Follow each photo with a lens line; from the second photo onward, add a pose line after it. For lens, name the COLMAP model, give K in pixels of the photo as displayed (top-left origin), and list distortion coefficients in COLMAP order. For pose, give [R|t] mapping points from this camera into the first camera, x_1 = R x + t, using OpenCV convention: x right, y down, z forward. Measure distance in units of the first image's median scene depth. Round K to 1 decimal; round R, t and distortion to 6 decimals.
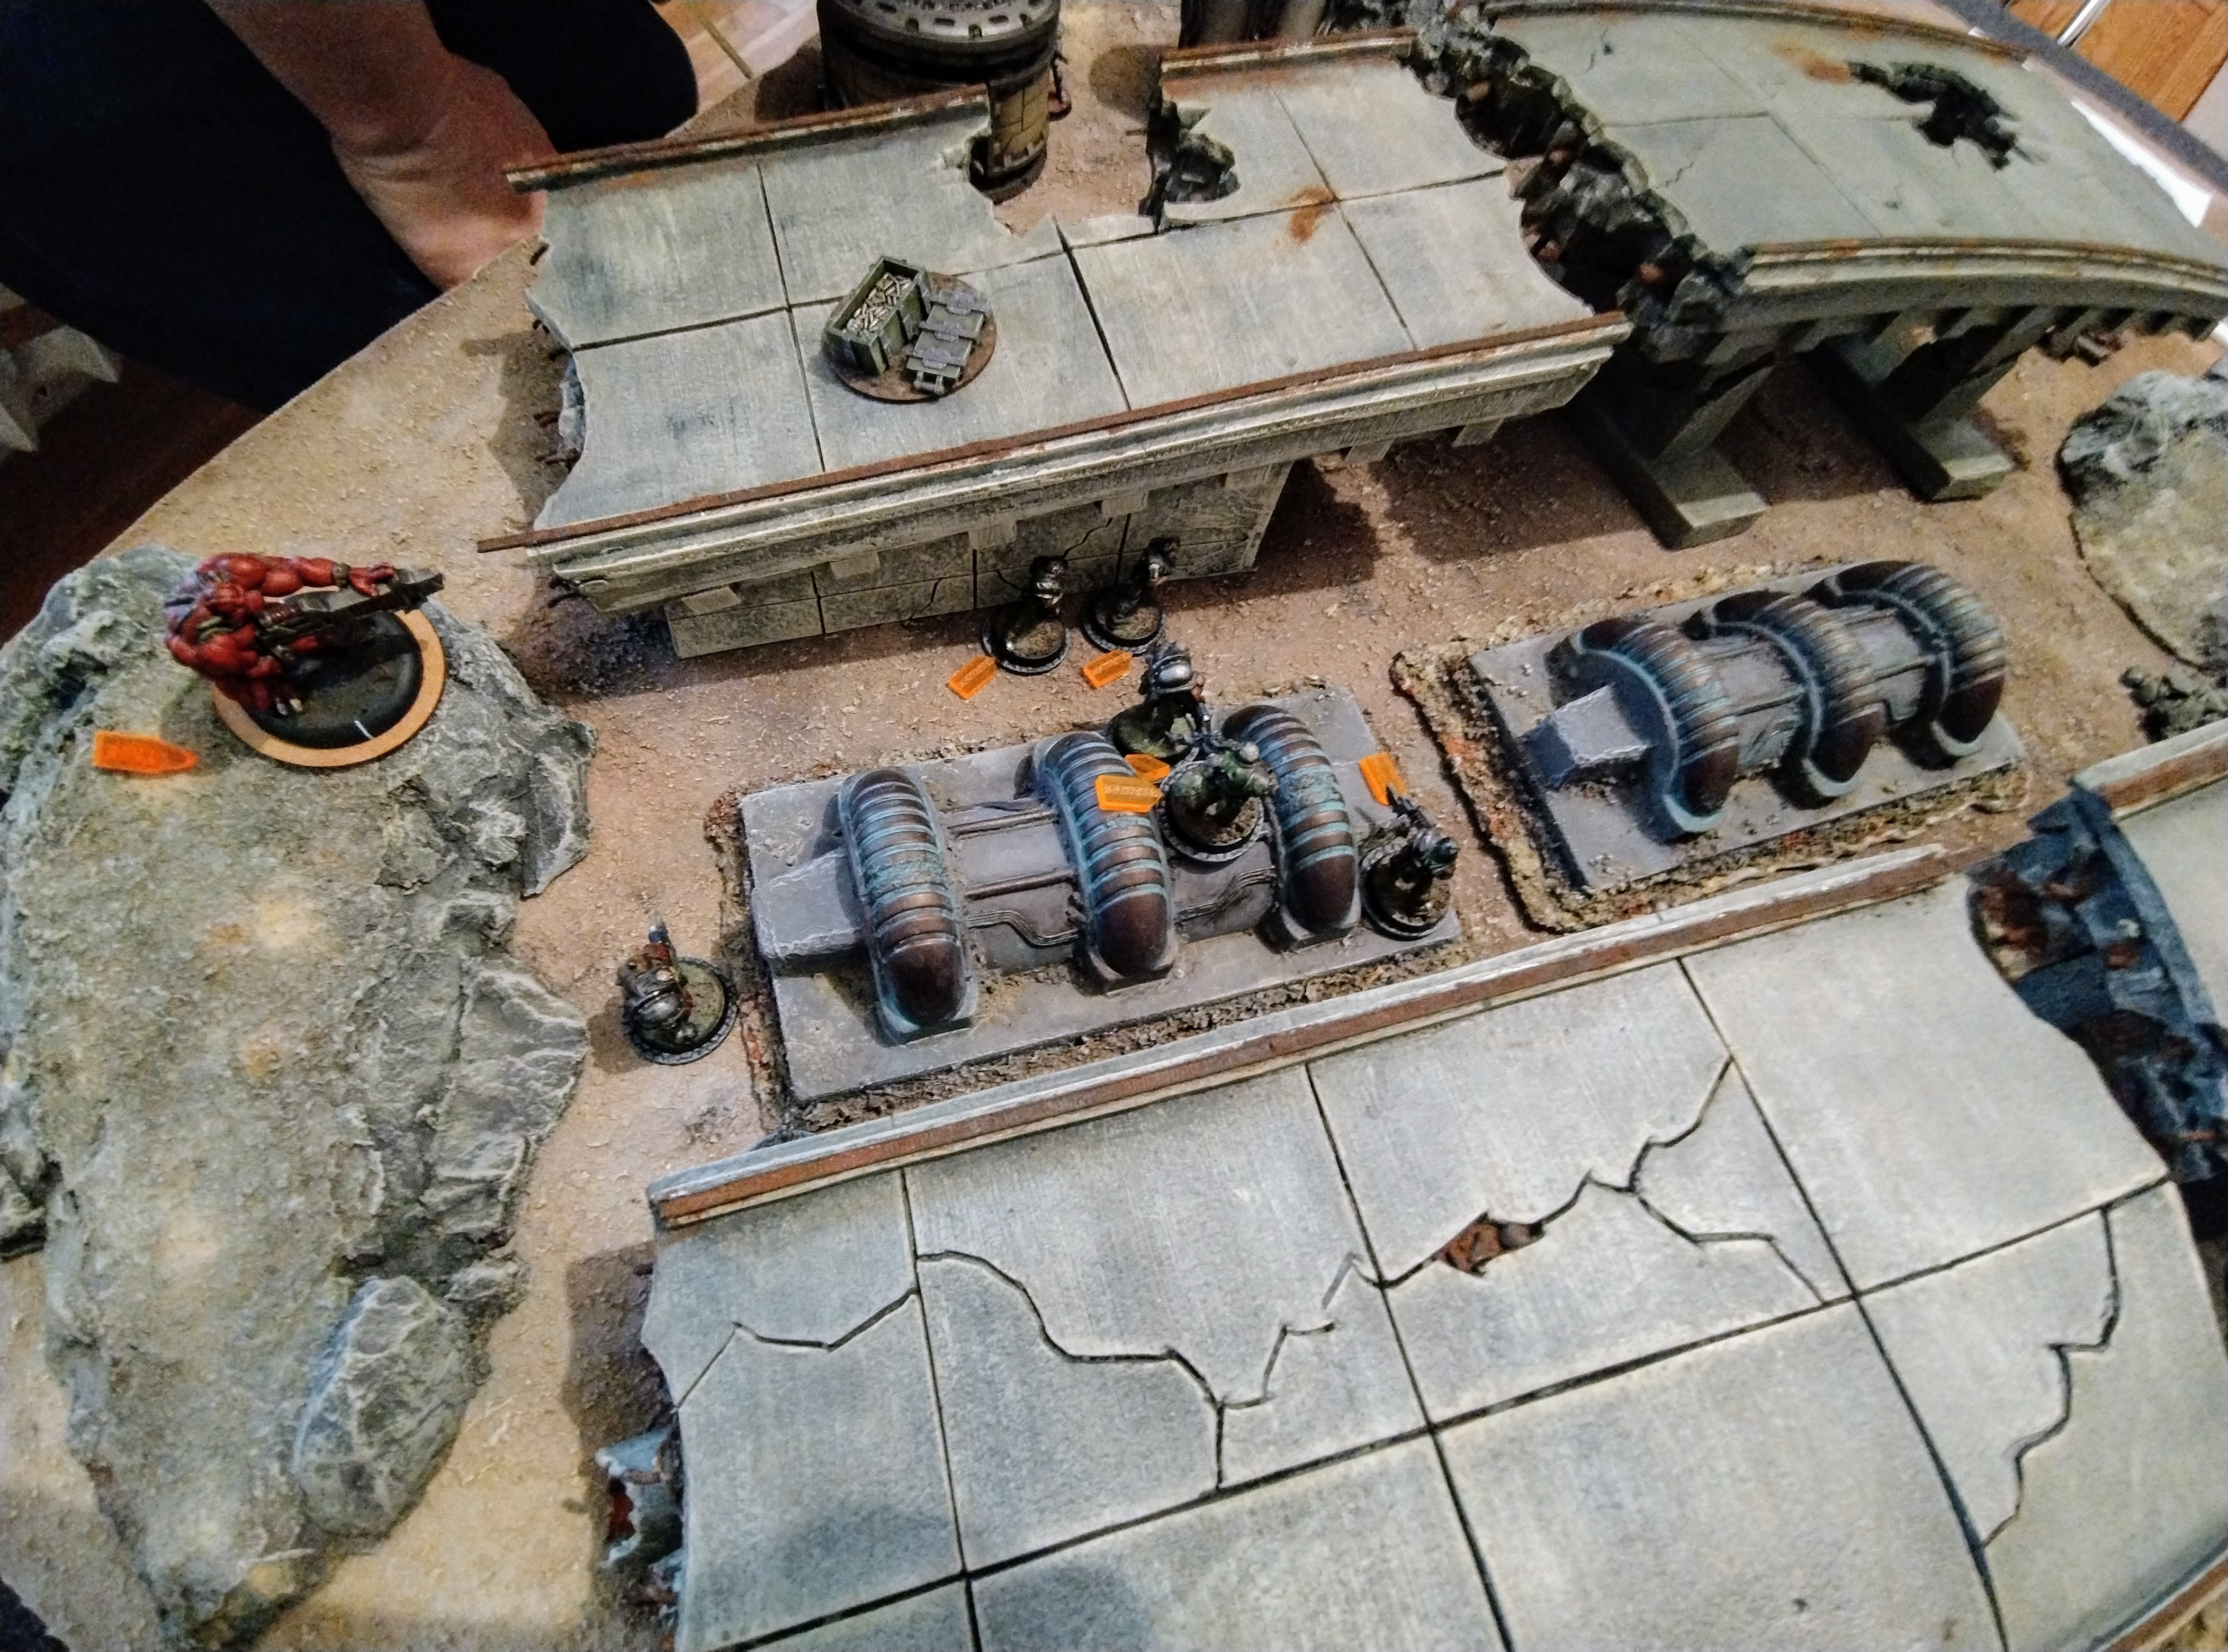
lens RADIAL K [[1022.6, 0, 1125.2], [0, 1022.6, 830.1], [0, 0, 1]] dist [0.002569, -0.000976]
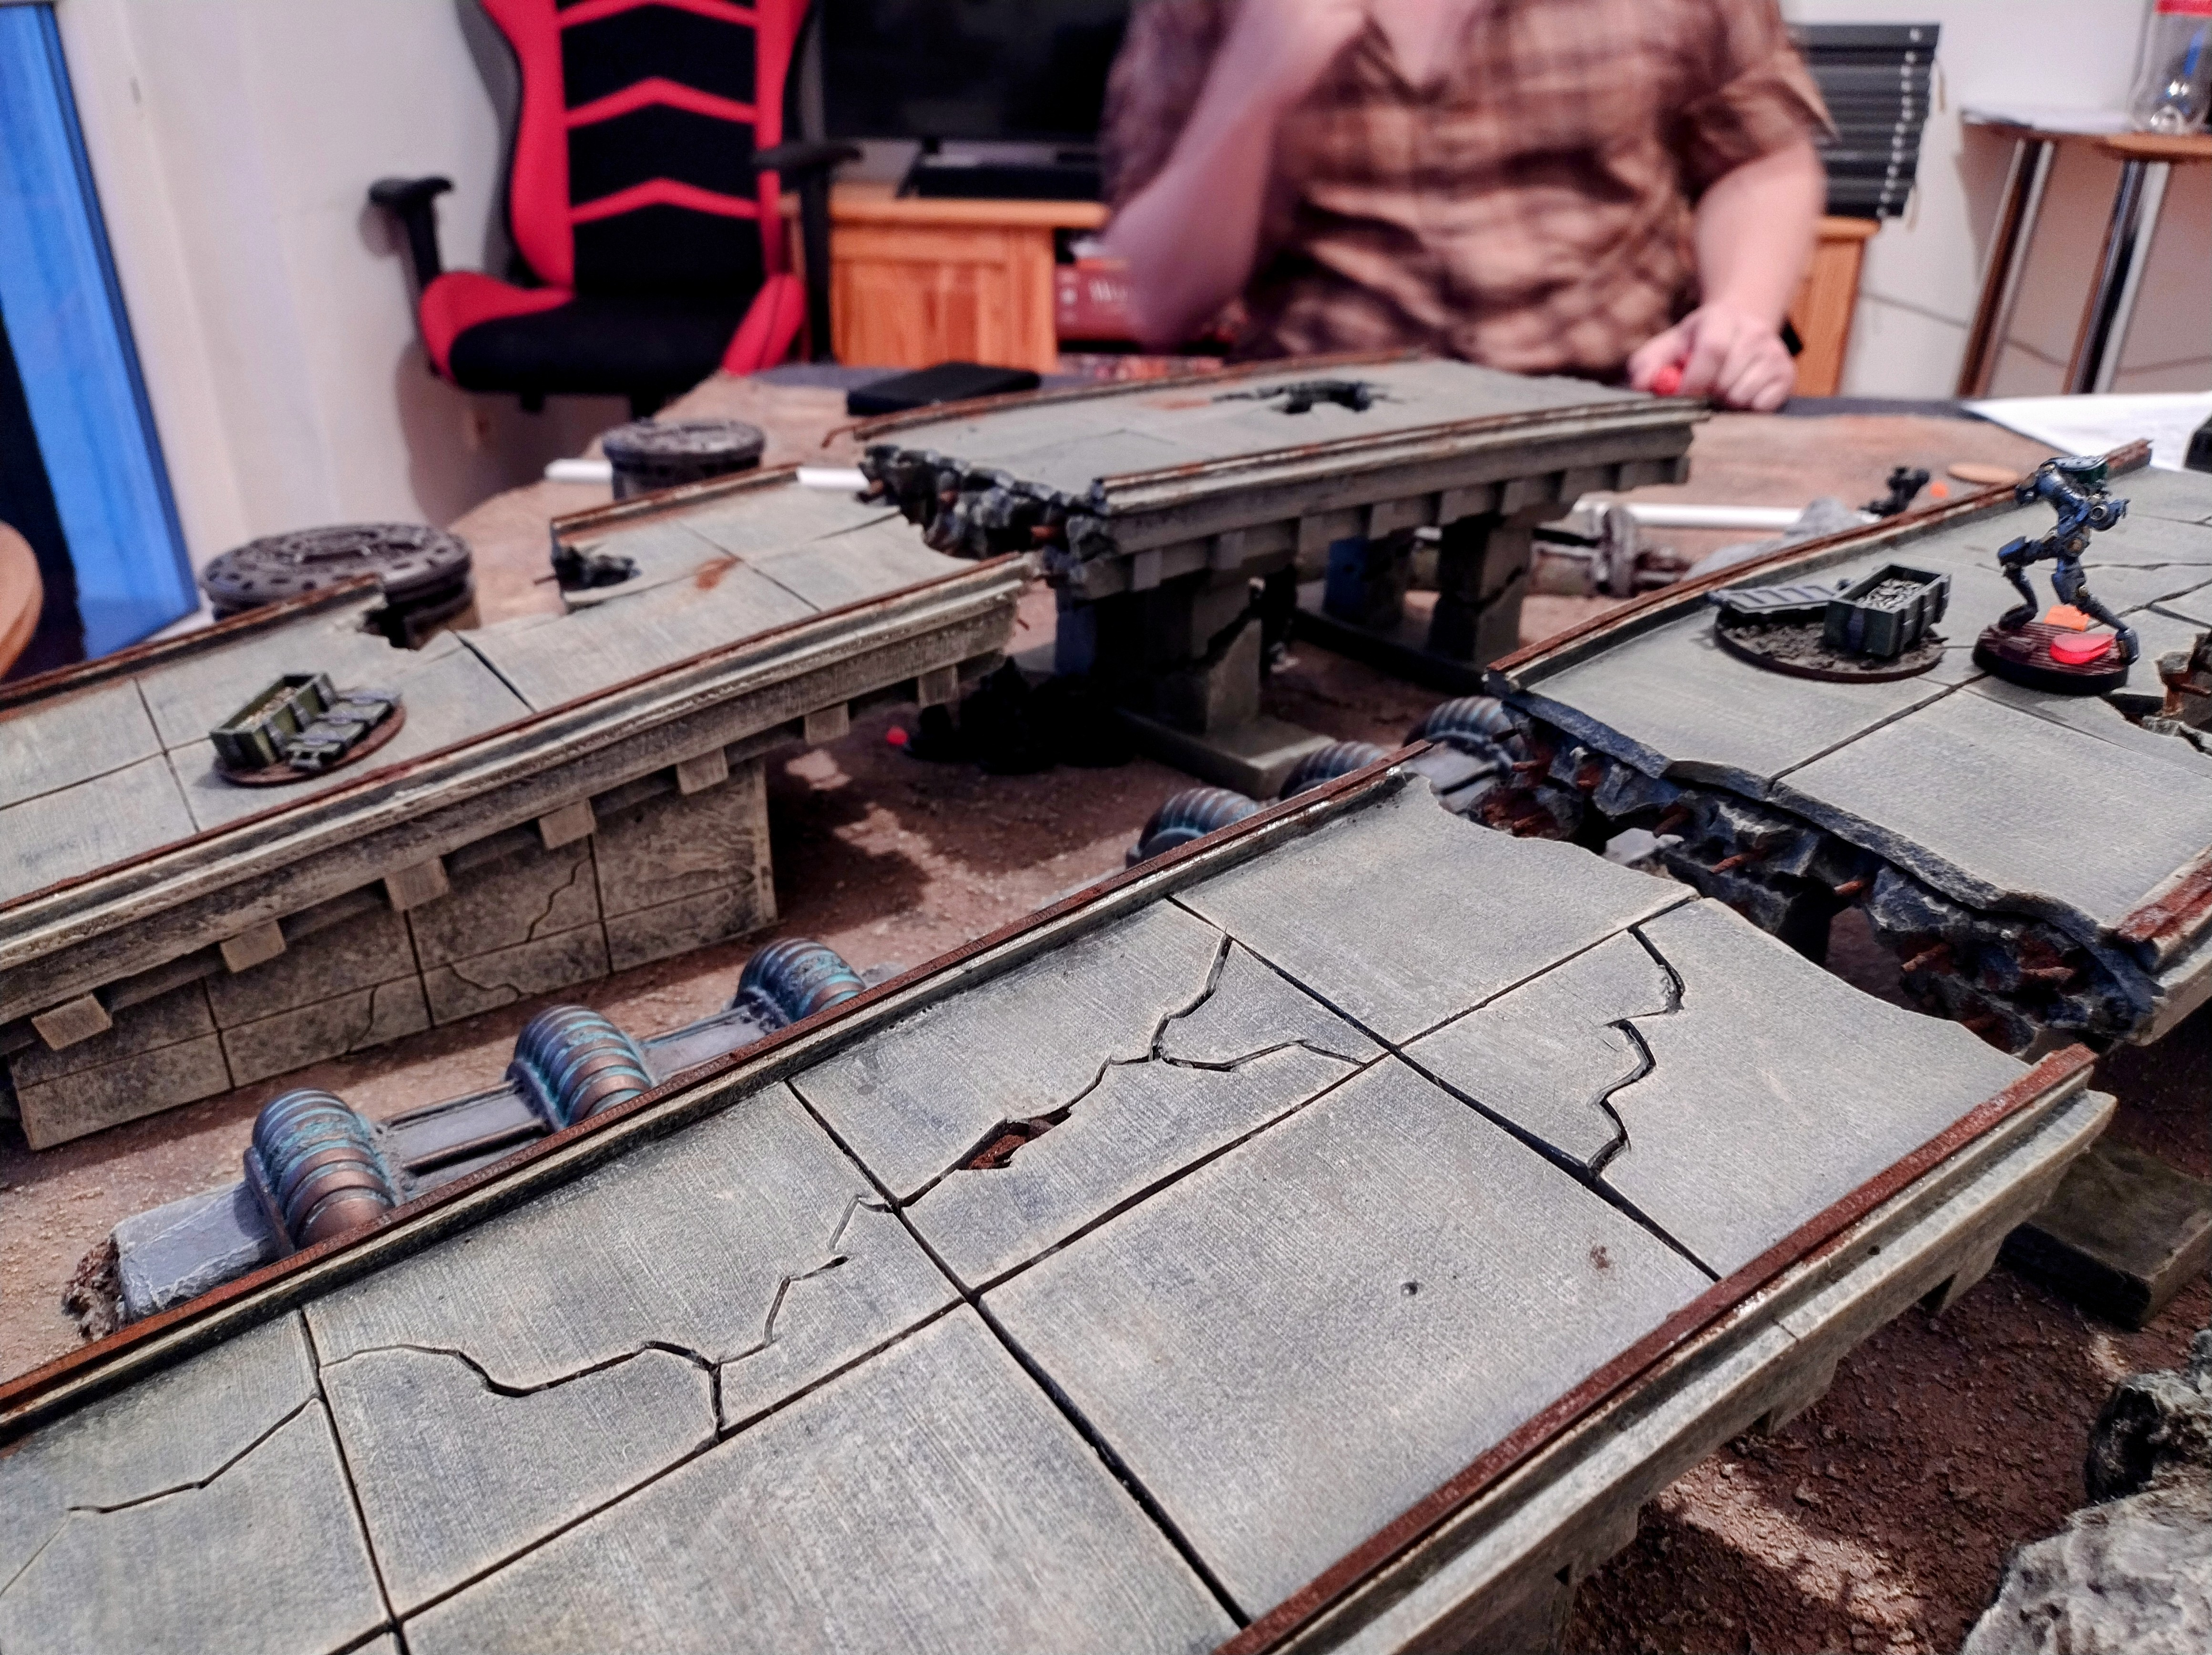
lens RADIAL K [[1657.1, 0, 1102.2], [0, 1657.1, 811.3], [0, 0, 1]] dist [0.027874, -0.051380]
pose [[0.940263, -0.262963, 0.216229, 0.142246], [0.340015, 0.757364, -0.557485, 0.718286], [-0.017166, 0.597704, 0.801533, -0.210403]]
